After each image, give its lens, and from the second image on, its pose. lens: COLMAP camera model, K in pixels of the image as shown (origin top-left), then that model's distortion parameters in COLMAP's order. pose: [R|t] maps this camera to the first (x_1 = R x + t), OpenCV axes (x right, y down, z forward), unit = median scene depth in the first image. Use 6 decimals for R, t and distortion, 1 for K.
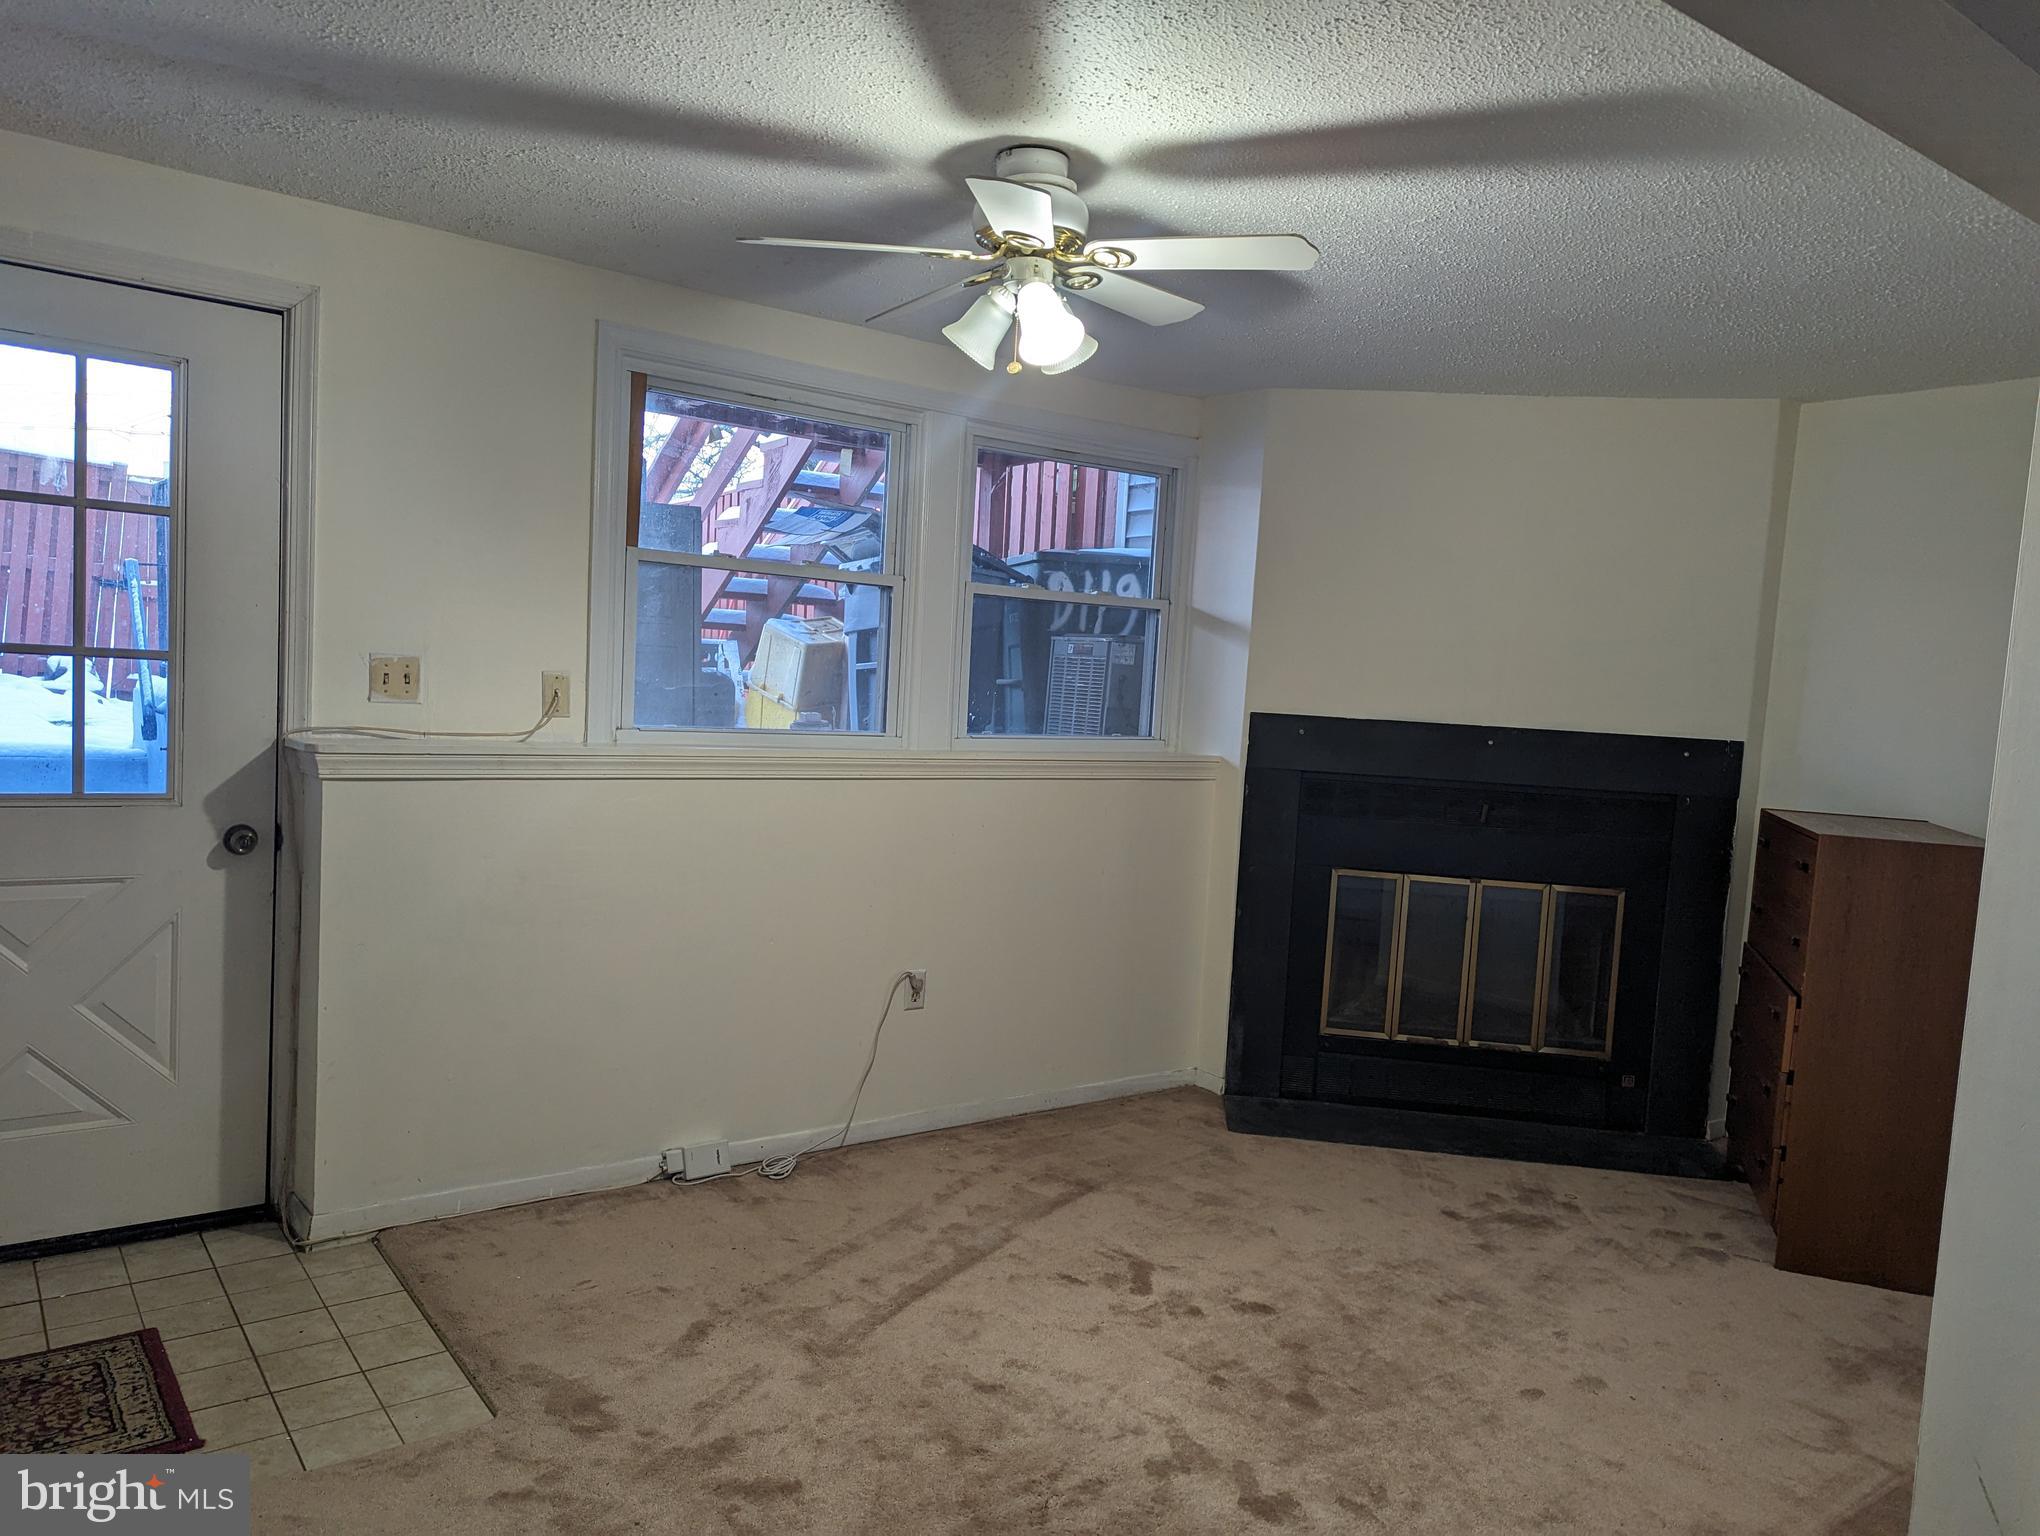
lens RADIAL K [[1429.8, 0, 1026.8], [0, 1429.8, 785.8], [0, 0, 1]] dist [0.062264, -0.053756]
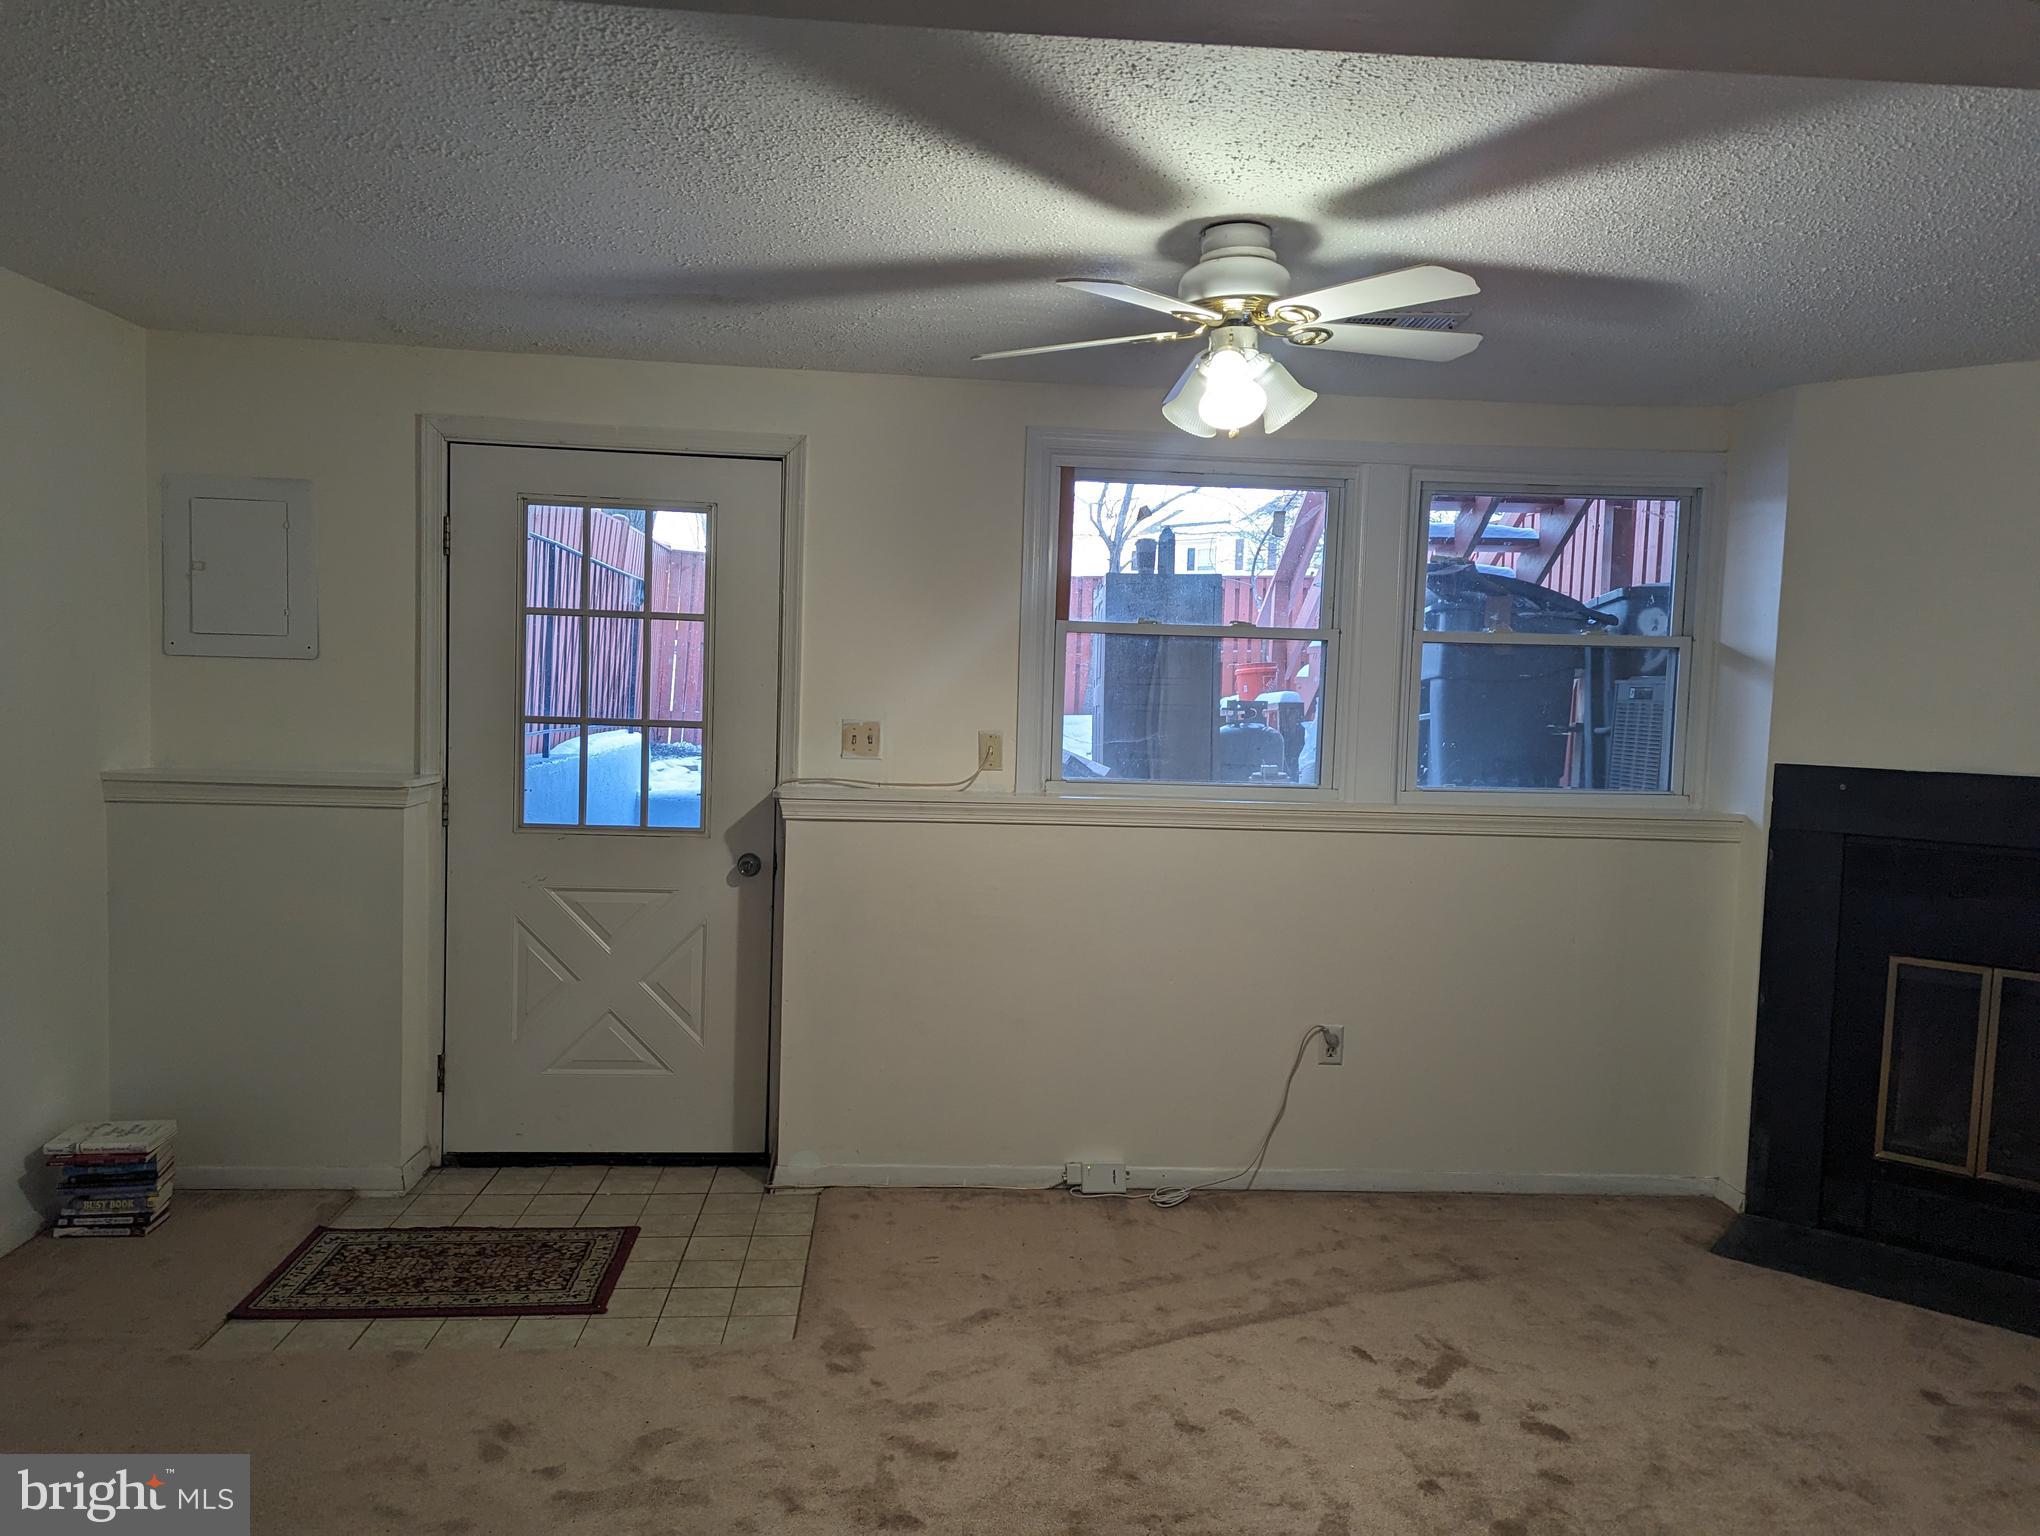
lens RADIAL K [[1429.8, 0, 1008.1], [0, 1429.8, 778.5], [0, 0, 1]] dist [0.062264, -0.053756]
pose [[0.840007, 0.002707, -0.542569, 0.341145], [-0.025478, 0.999081, -0.034462, -0.001916], [0.541977, 0.042772, 0.839304, 0.044326]]
